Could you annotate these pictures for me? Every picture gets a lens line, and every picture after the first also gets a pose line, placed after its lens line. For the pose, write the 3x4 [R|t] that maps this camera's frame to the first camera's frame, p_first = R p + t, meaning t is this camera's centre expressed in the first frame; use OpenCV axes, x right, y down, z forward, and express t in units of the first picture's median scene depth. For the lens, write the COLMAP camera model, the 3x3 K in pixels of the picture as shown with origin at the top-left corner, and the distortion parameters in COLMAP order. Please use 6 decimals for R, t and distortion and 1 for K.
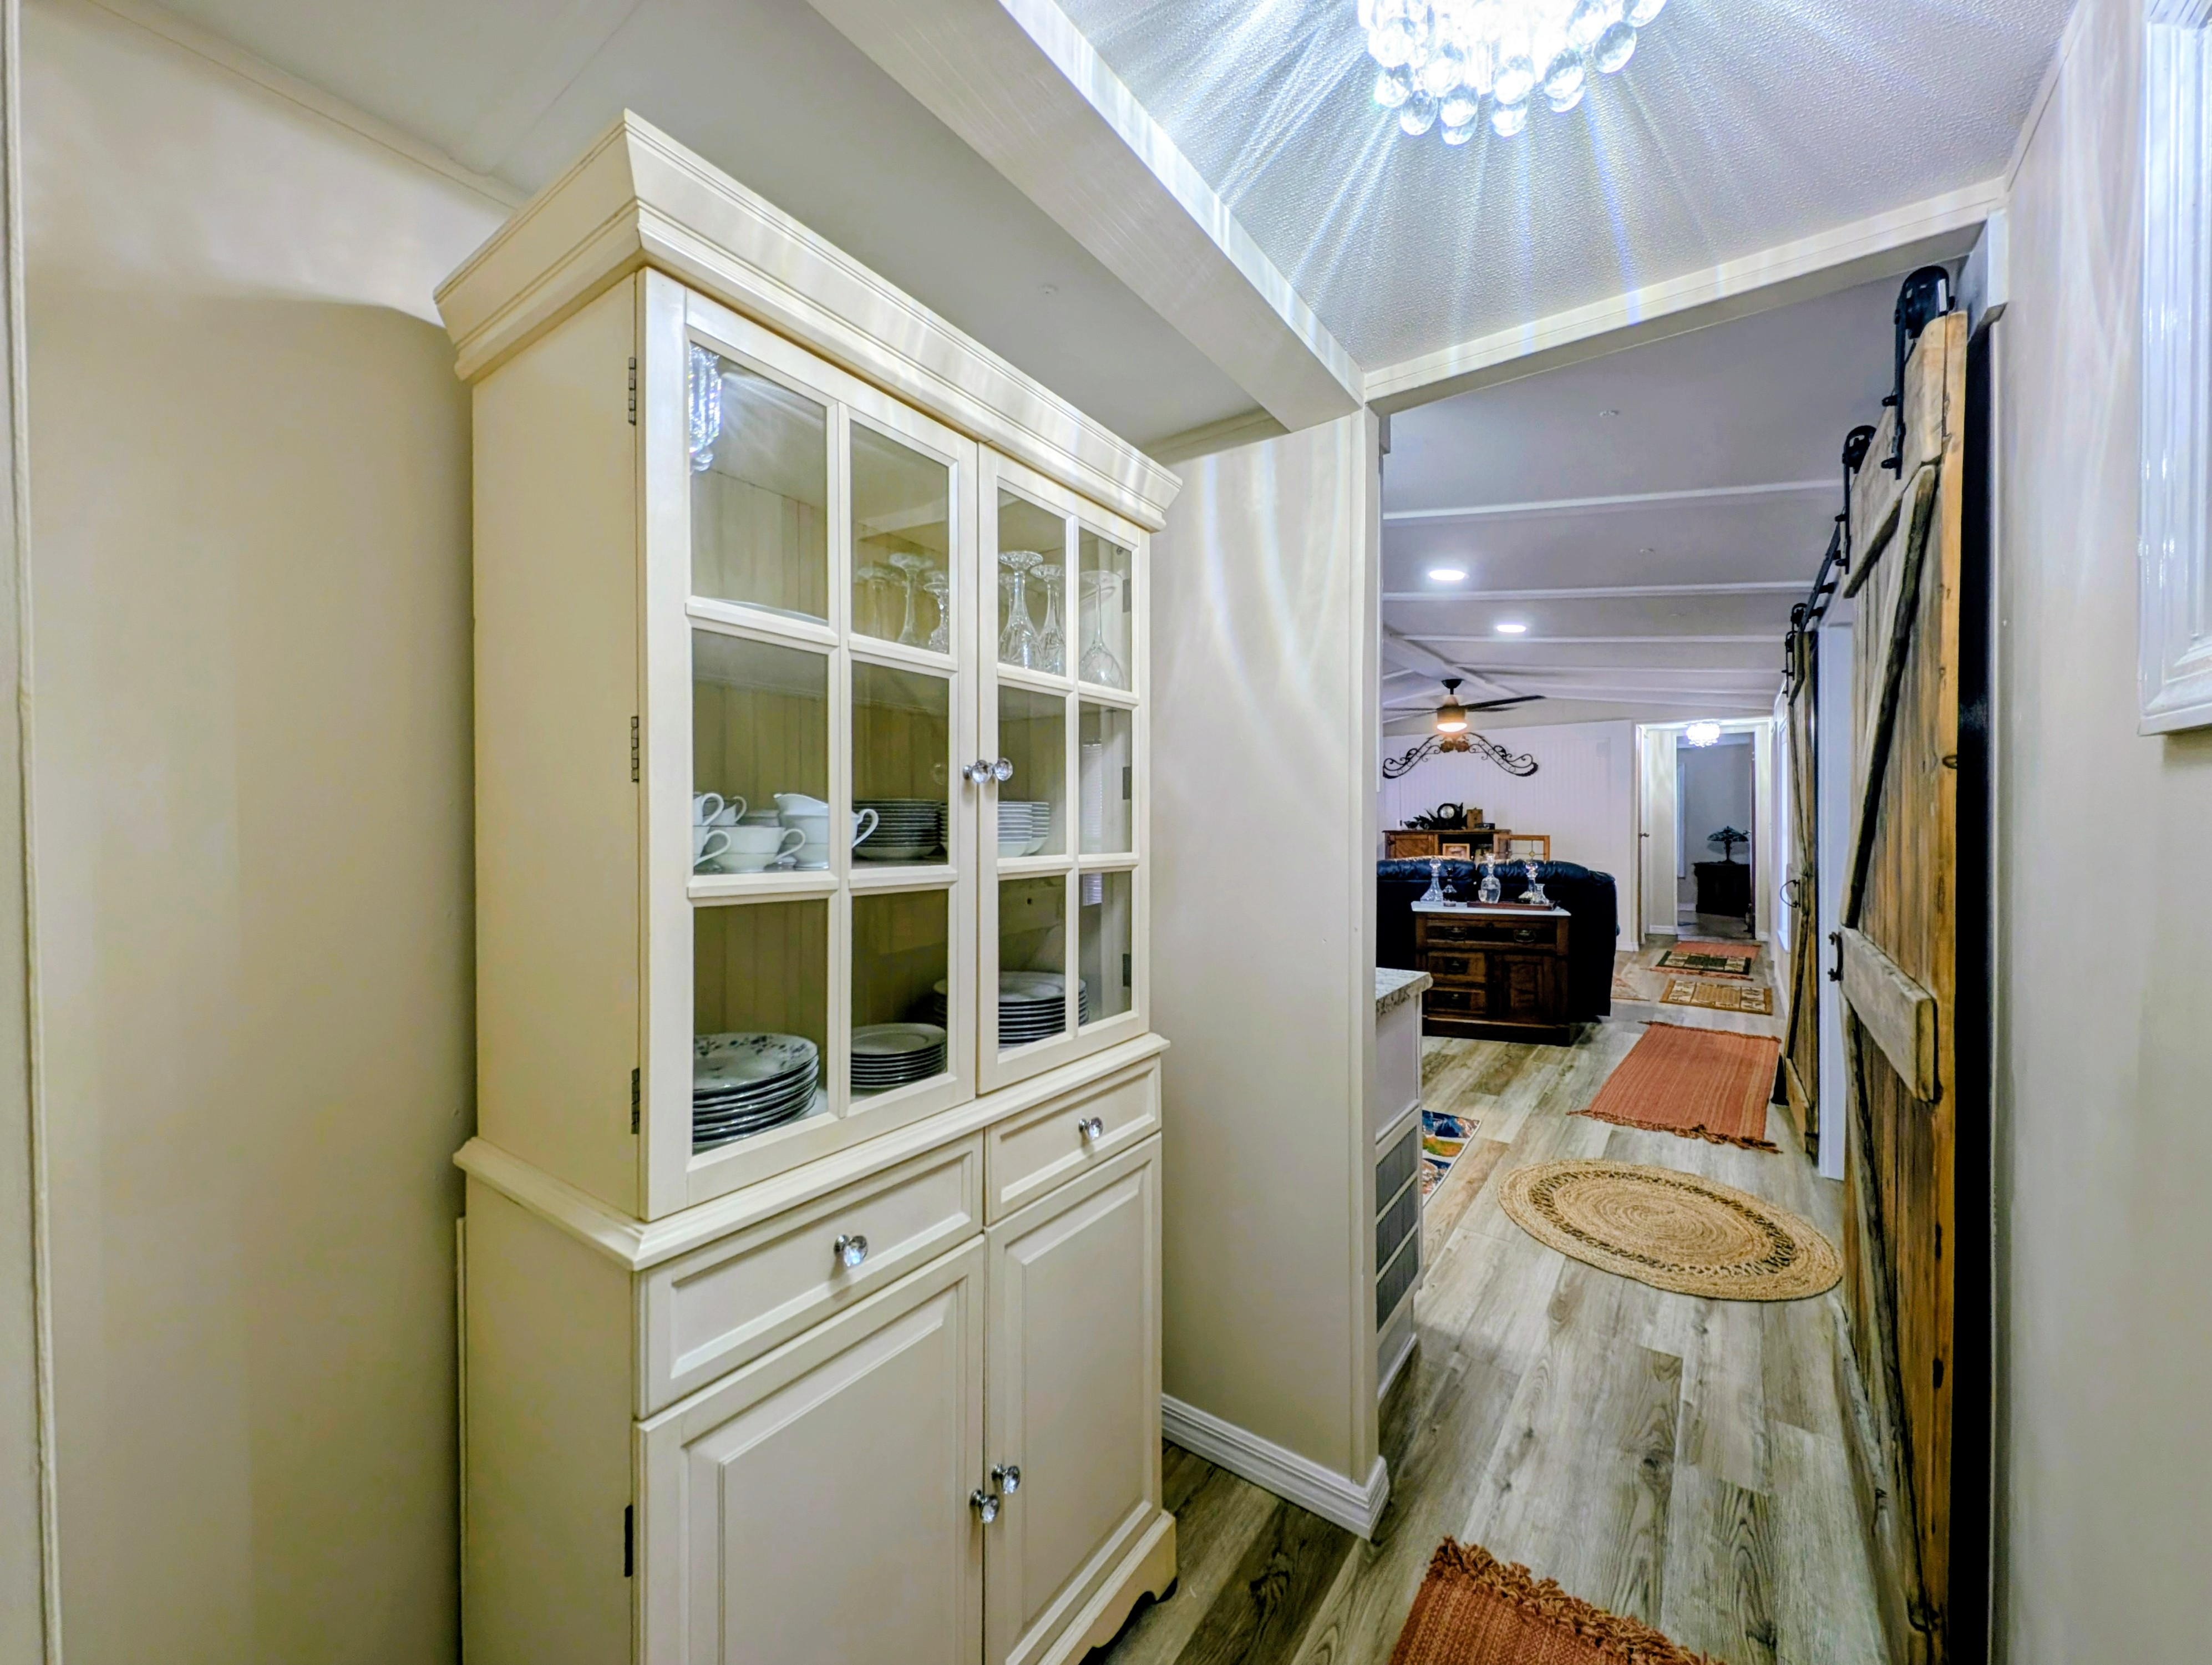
lens RADIAL K [[873.2, 0, 1071.8], [0, 873.2, 839.0], [0, 0, 1]] dist [0.009127, -0.002005]
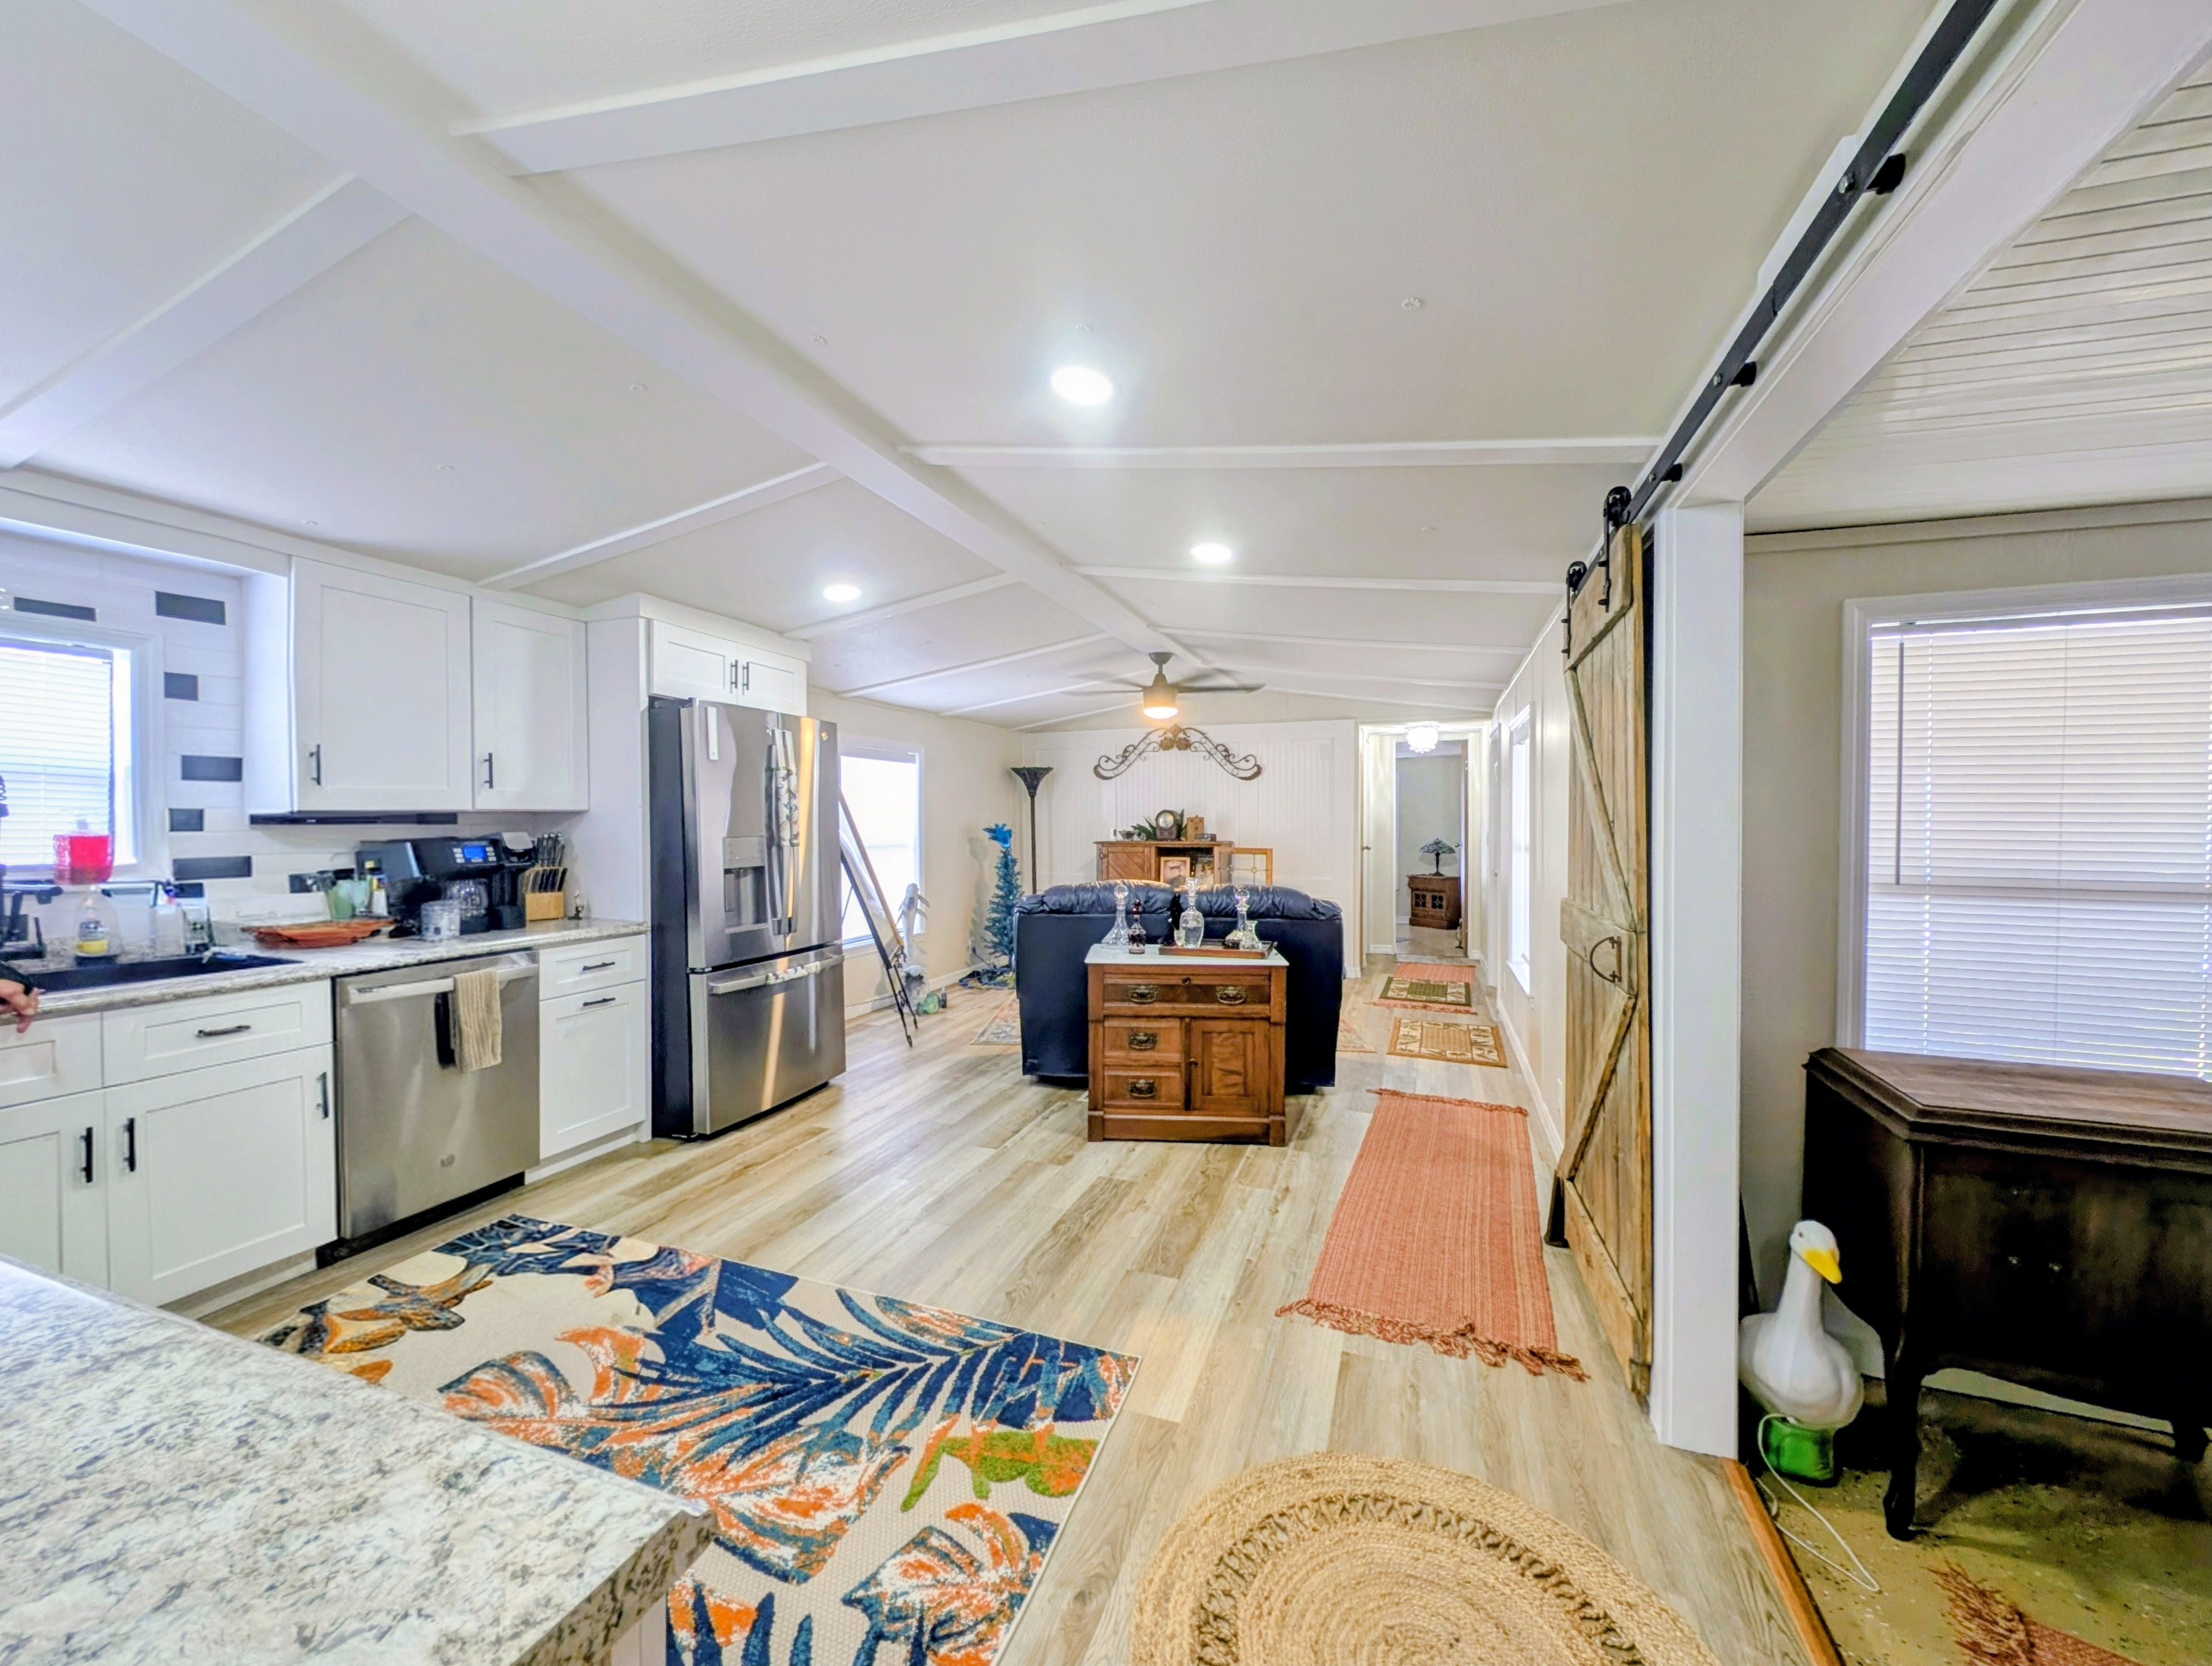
lens RADIAL K [[873.4, 0, 1063.4], [0, 873.4, 880.1], [0, 0, 1]] dist [0.009127, -0.002005]
pose [[0.967385, -0.008938, 0.253152, 0.190491], [-0.000875, 0.999253, 0.038623, -0.009084], [-0.253308, -0.037584, 0.966655, 0.324492]]
